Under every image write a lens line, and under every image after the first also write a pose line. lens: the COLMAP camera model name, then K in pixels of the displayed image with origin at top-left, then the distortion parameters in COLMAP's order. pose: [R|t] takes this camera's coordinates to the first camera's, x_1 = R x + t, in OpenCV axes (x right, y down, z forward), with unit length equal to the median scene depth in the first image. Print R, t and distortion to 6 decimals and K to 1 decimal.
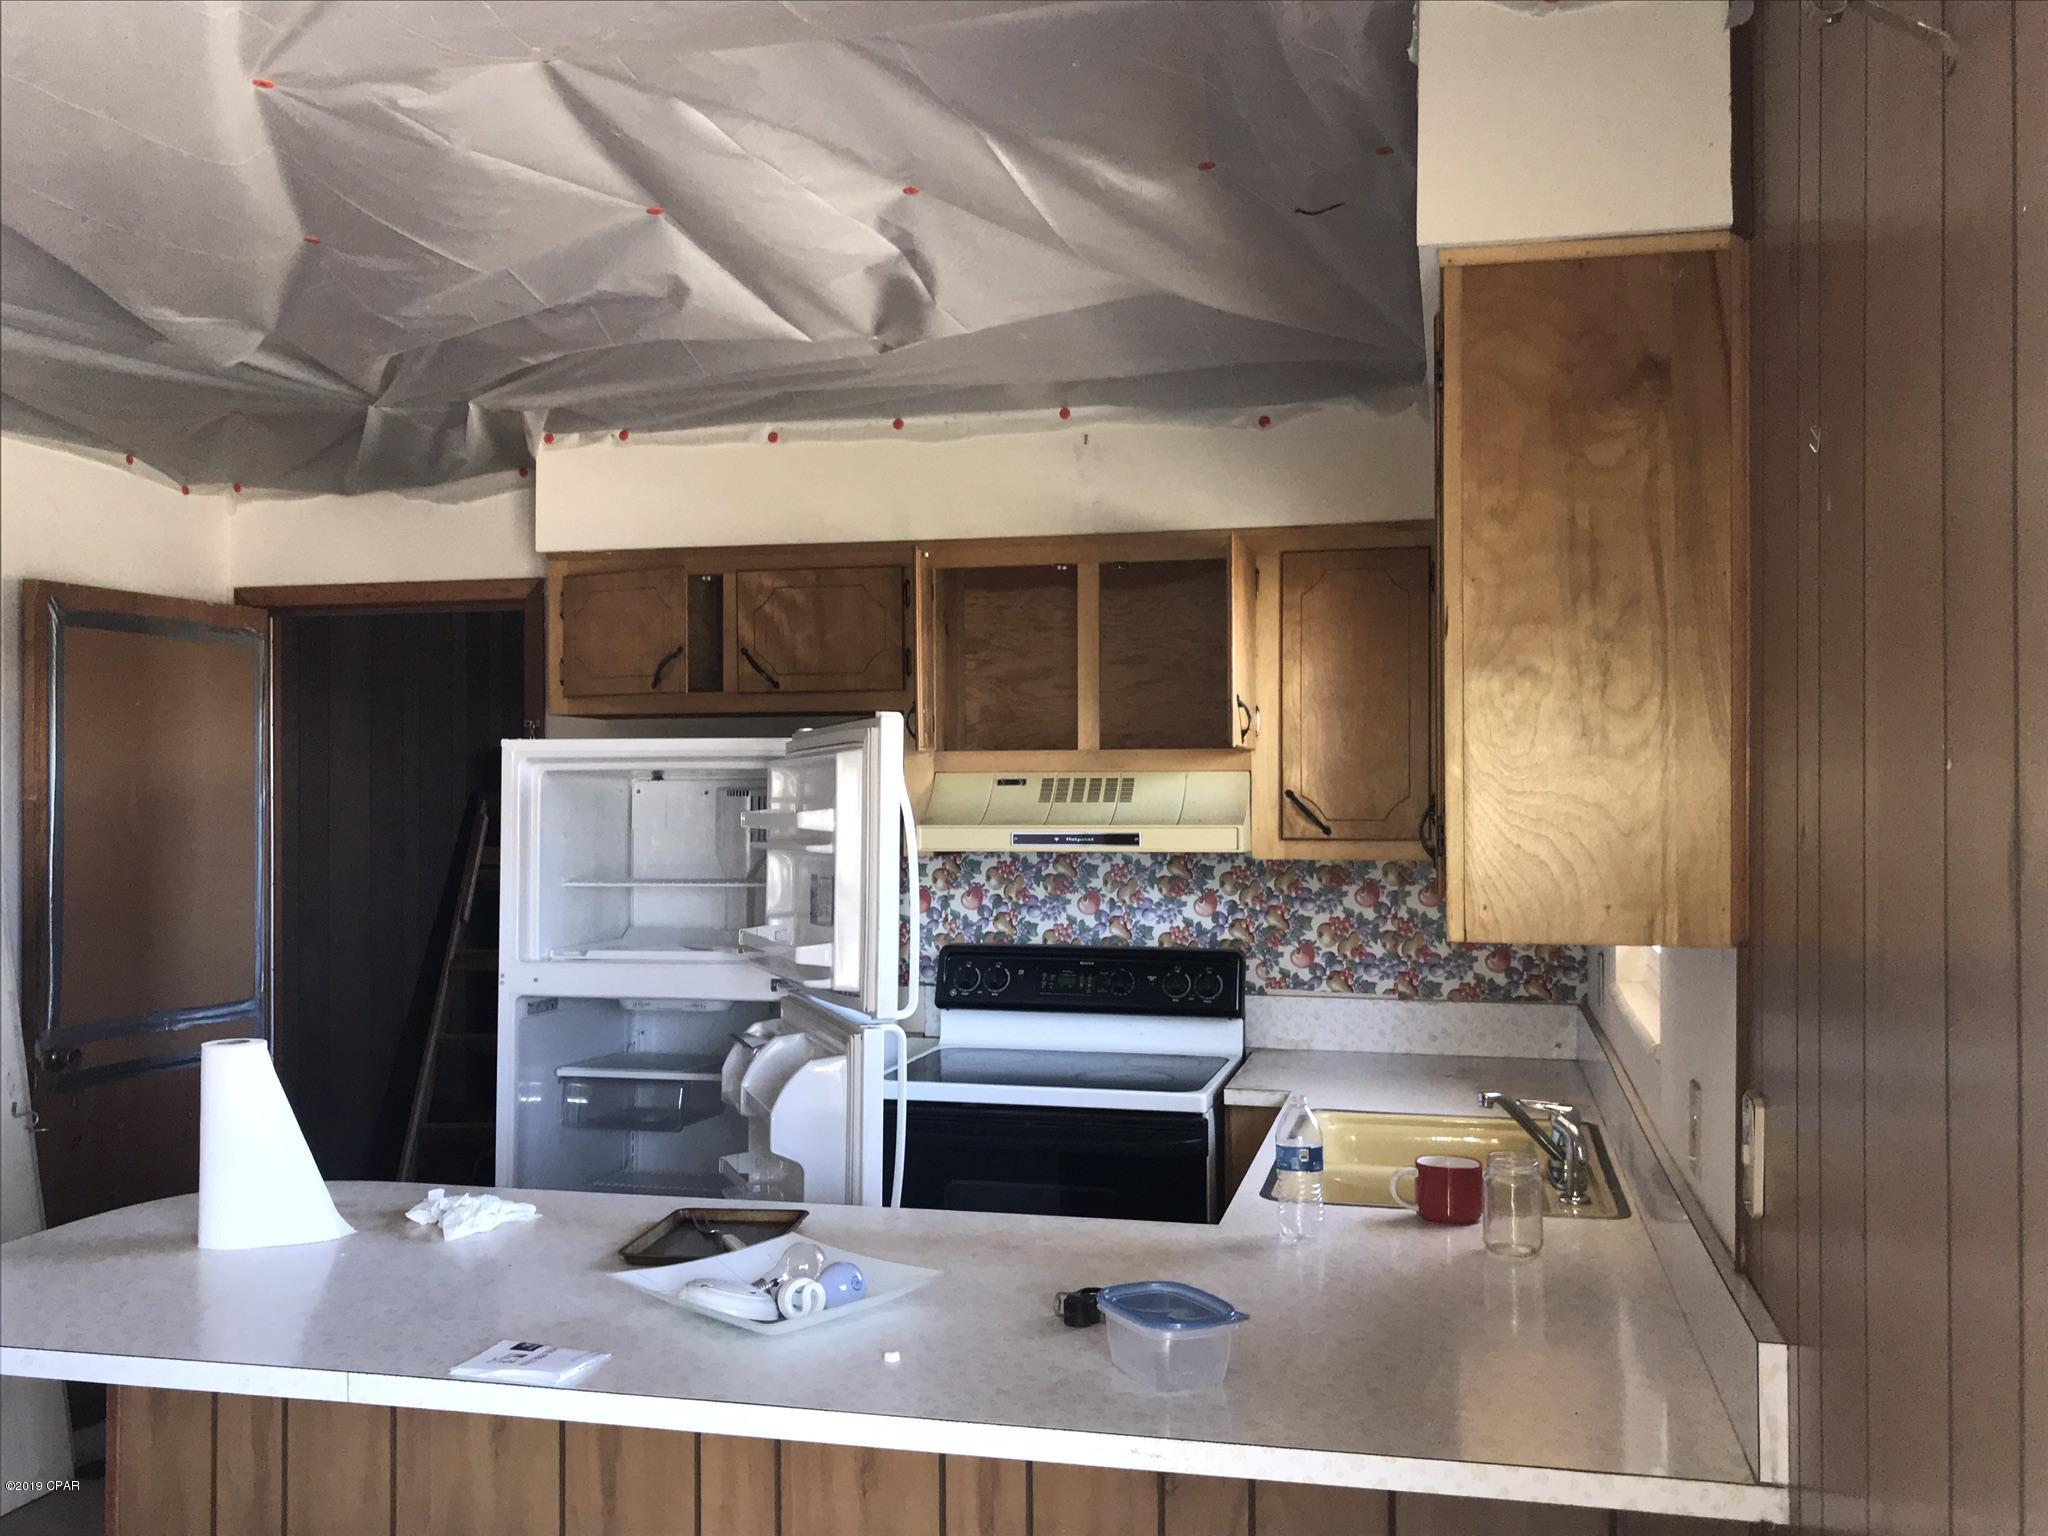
lens RADIAL K [[1809.6, 0, 1023.5], [0, 1809.6, 754.6], [0, 0, 1]] dist [0.043961, -0.123938]
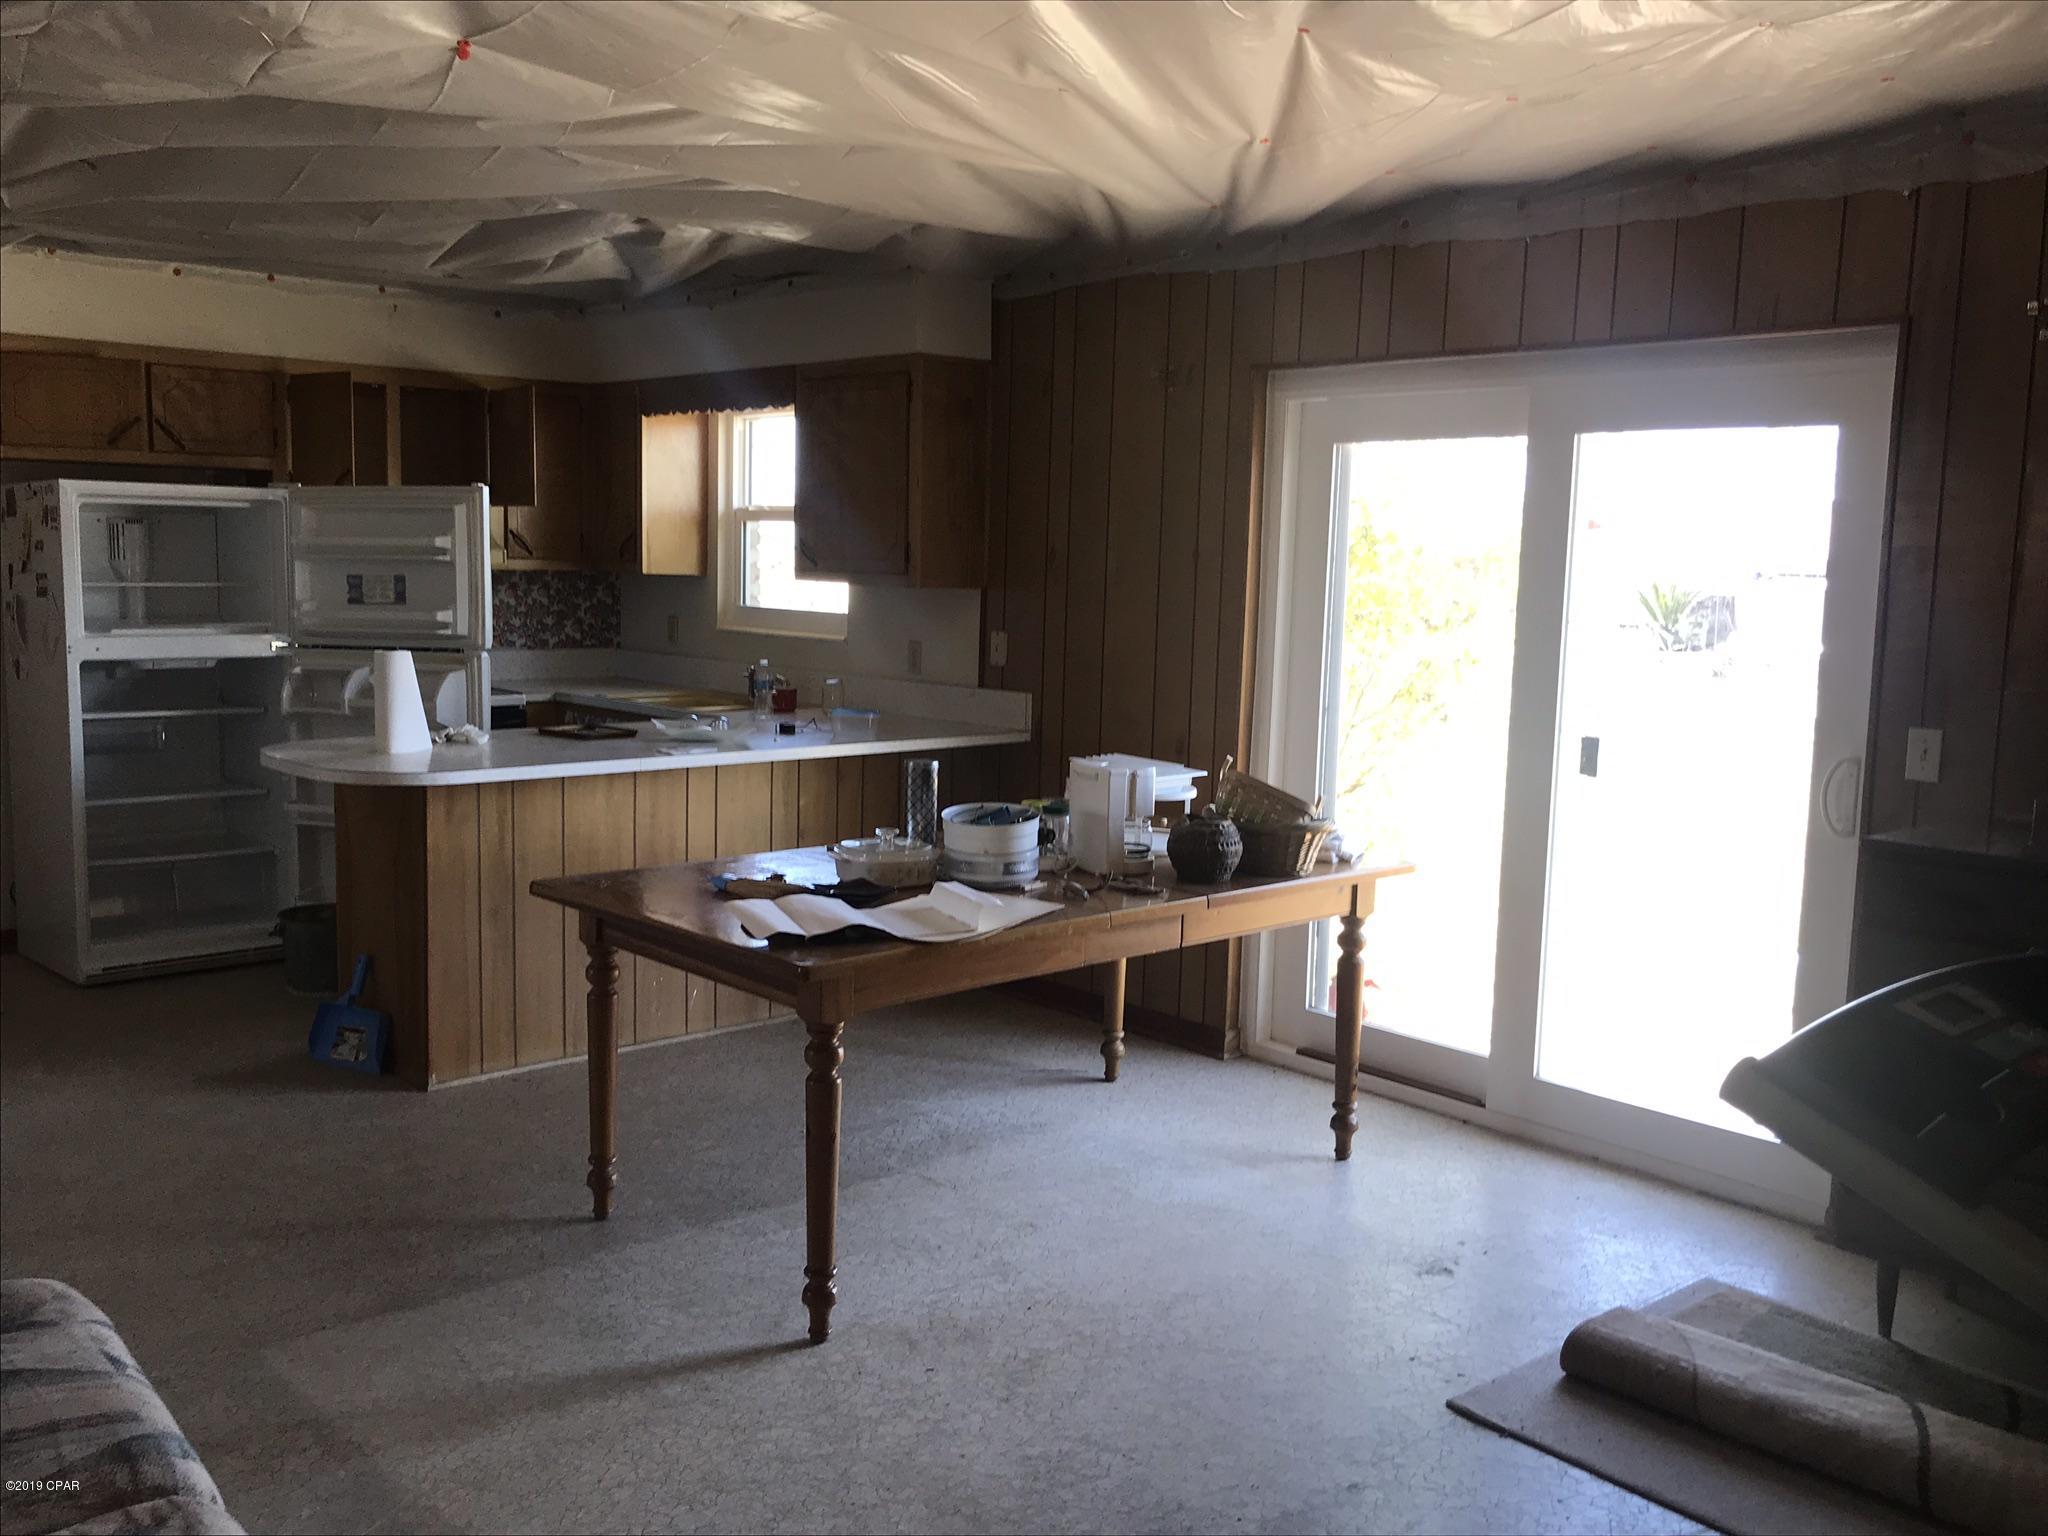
lens RADIAL K [[1777.6, 0, 1021.5], [0, 1777.6, 762.2], [0, 0, 1]] dist [0.003241, 0.004508]
pose [[0.561954, -0.083588, 0.822935, -0.966209], [-0.039529, 0.991031, 0.127655, 0.002950], [-0.826224, -0.104266, 0.553609, -0.374782]]
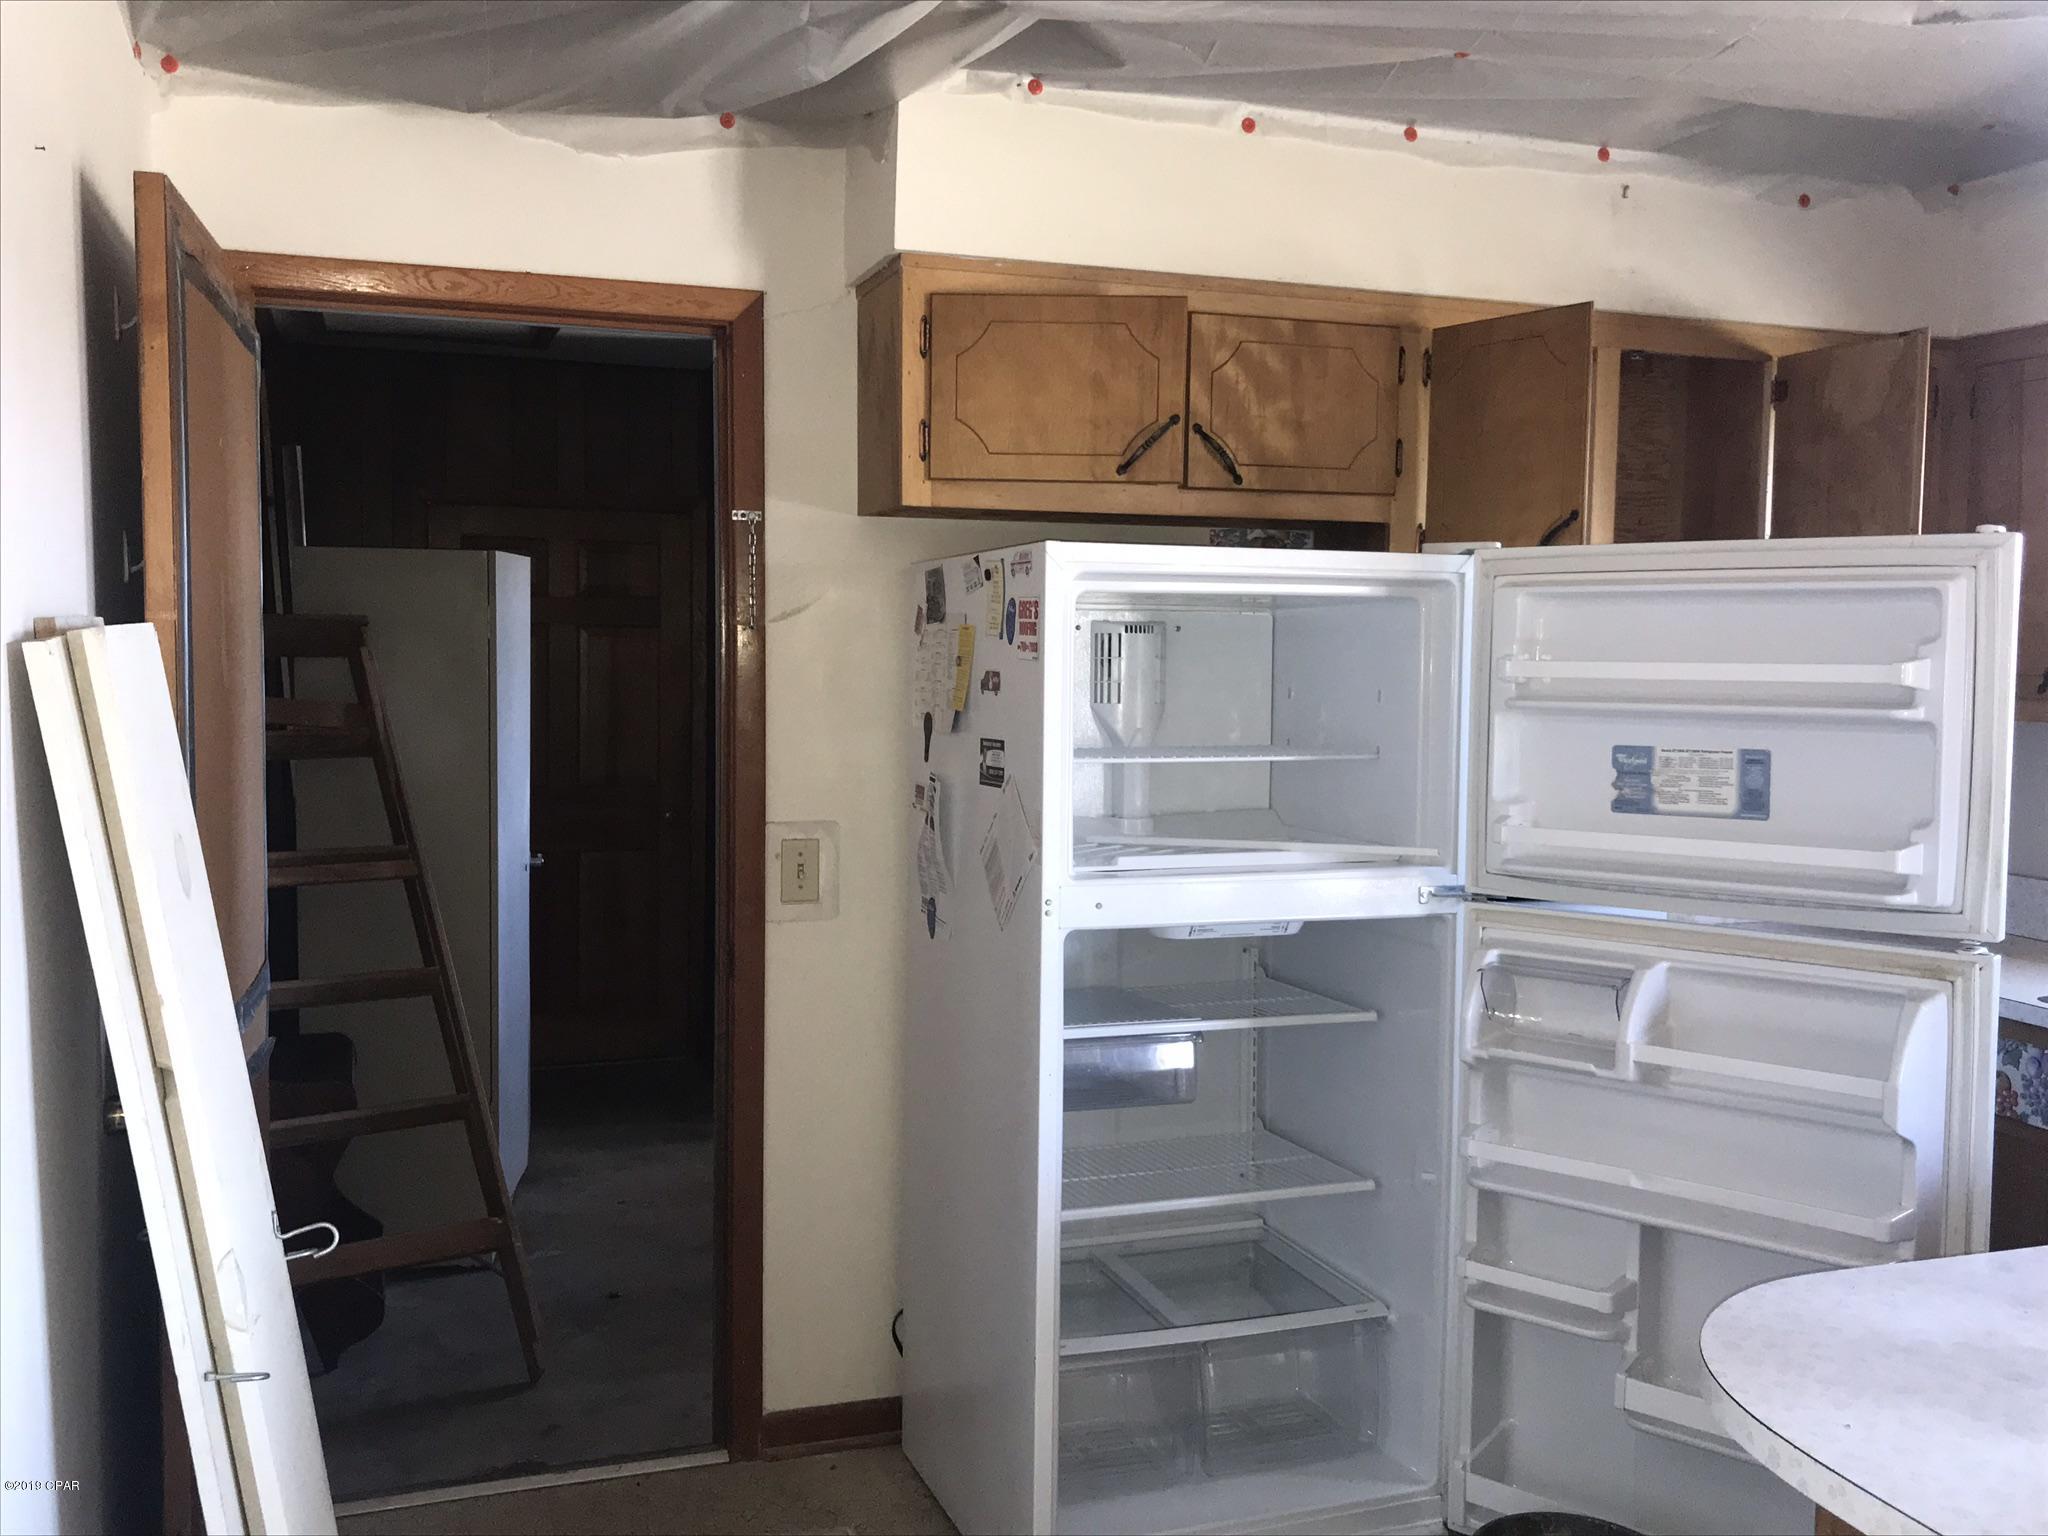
lens RADIAL K [[1777.6, 0, 1021.5], [0, 1777.6, 762.2], [0, 0, 1]] dist [0.003241, 0.004508]
pose [[0.843062, -0.027553, 0.537110, -0.601288], [-0.025873, 0.995453, 0.091677, 0.011338], [-0.537193, -0.091186, 0.838516, 0.448742]]
